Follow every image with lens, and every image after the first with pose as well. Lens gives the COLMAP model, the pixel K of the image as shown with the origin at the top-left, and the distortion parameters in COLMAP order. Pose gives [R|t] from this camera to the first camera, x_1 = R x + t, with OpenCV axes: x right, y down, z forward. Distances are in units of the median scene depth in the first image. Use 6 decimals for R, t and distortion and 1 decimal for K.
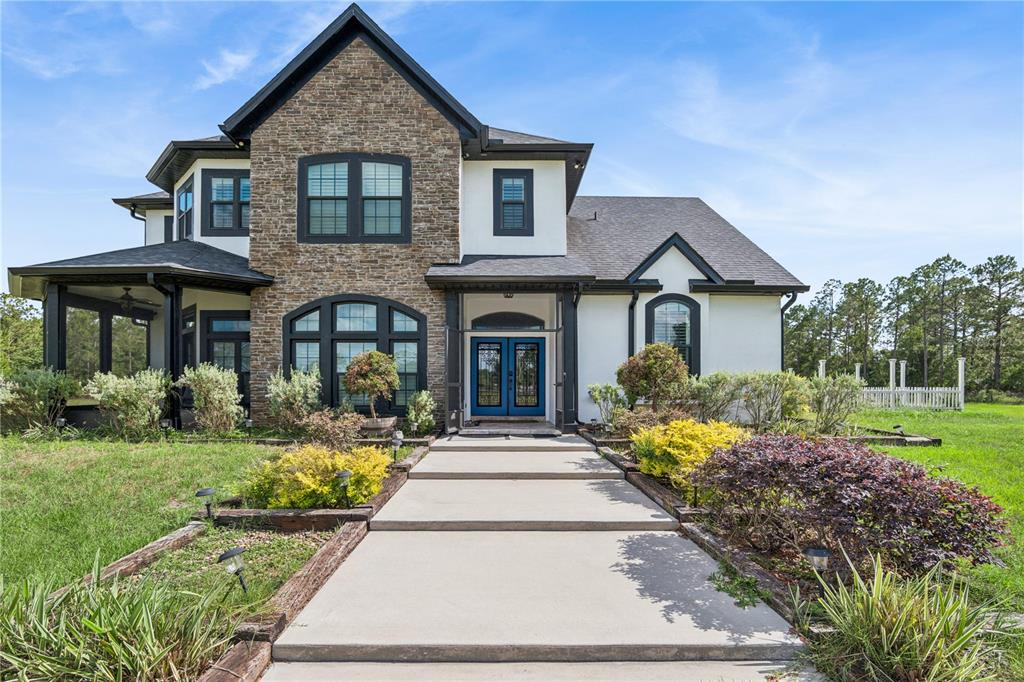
lens RADIAL K [[481.1, 0, 511.0], [0, 481.1, 340.6], [0, 0, 1]] dist [-0.002709, -0.000078]
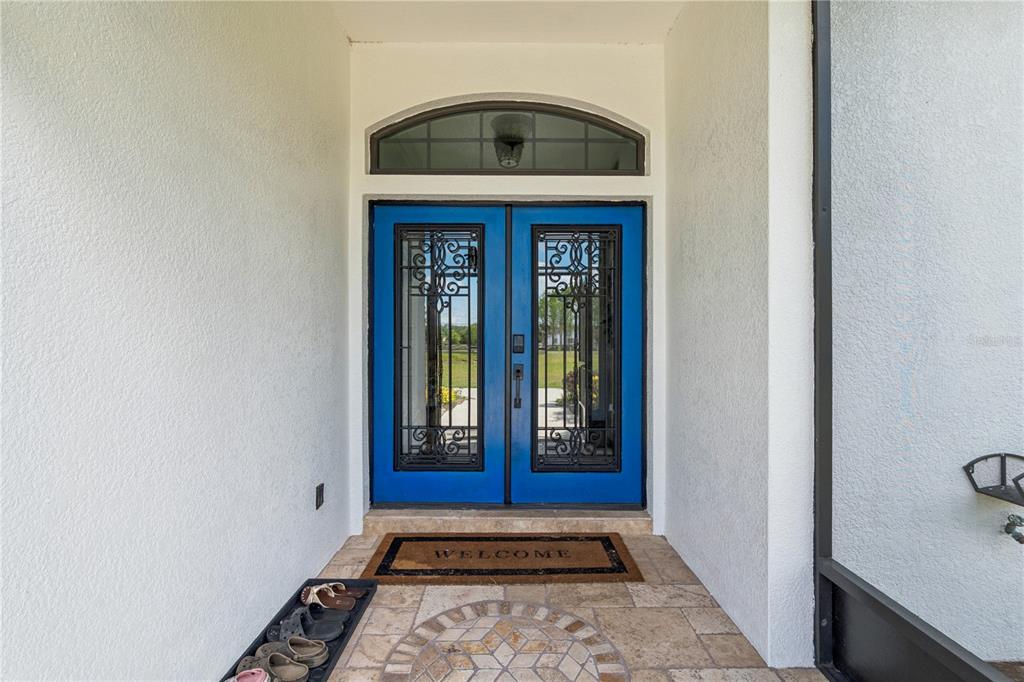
lens RADIAL K [[481.1, 0, 511.8], [0, 481.1, 341.2], [0, 0, 1]] dist [-0.002709, -0.000078]
pose [[0.999966, 0.003774, -0.007356, -0.001621], [-0.003777, 0.999993, -0.000419, 0.066900], [0.007354, 0.000447, 0.999973, 0.732447]]
